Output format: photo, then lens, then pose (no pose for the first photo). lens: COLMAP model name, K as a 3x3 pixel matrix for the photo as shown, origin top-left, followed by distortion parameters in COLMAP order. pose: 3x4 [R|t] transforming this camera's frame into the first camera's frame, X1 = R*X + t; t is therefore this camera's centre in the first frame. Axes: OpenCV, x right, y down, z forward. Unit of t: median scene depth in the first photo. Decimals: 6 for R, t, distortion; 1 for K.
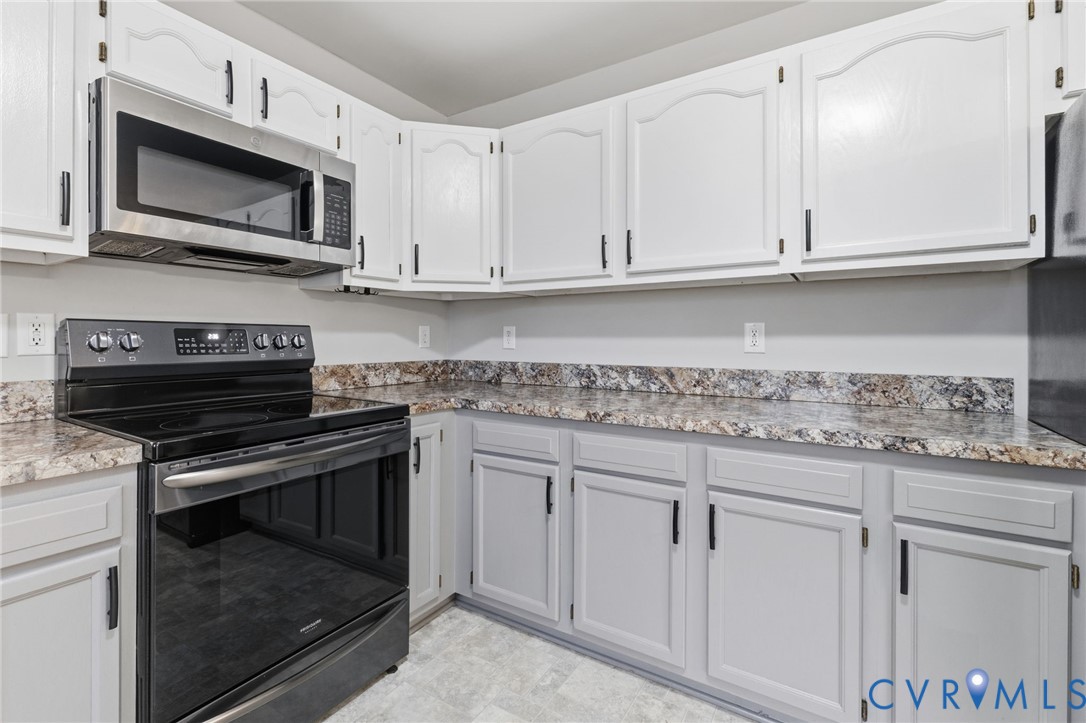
lens RADIAL K [[485.2, 0, 544.2], [0, 485.2, 338.6], [0, 0, 1]] dist [-0.003715, 0.002679]
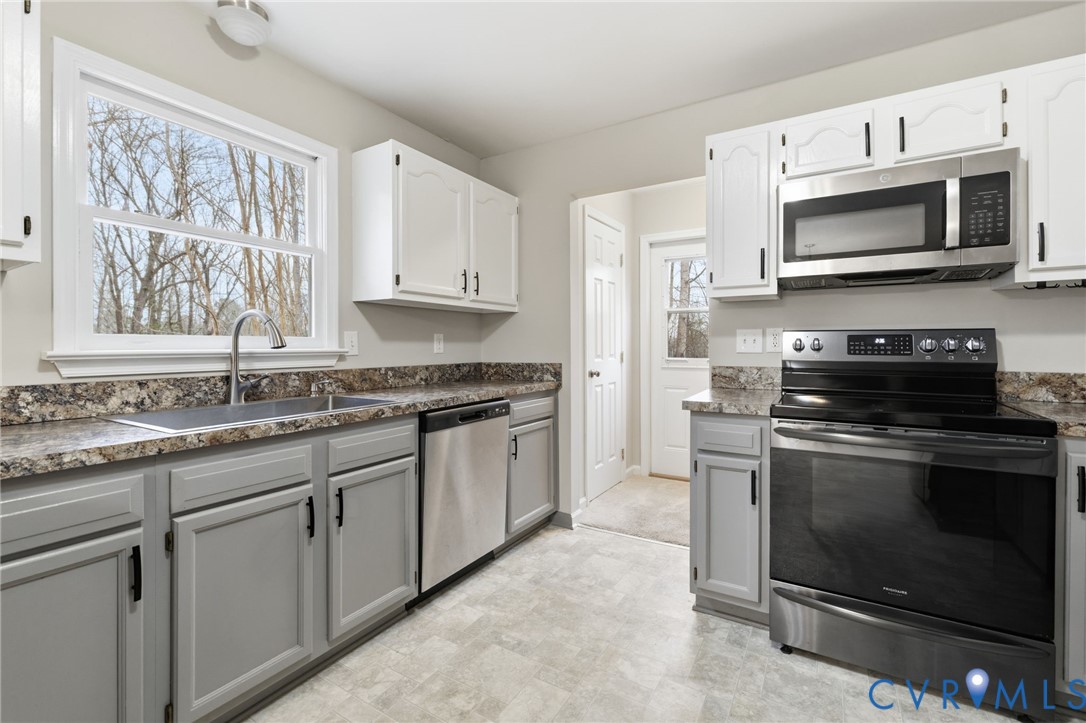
lens RADIAL K [[485.2, 0, 537.1], [0, 485.2, 345.6], [0, 0, 1]] dist [-0.003715, 0.002679]
pose [[0.017524, 0.005146, -0.999833, 0.413327], [0.002689, 0.999983, 0.005194, -0.000442], [0.999843, -0.002780, 0.017510, 0.078912]]
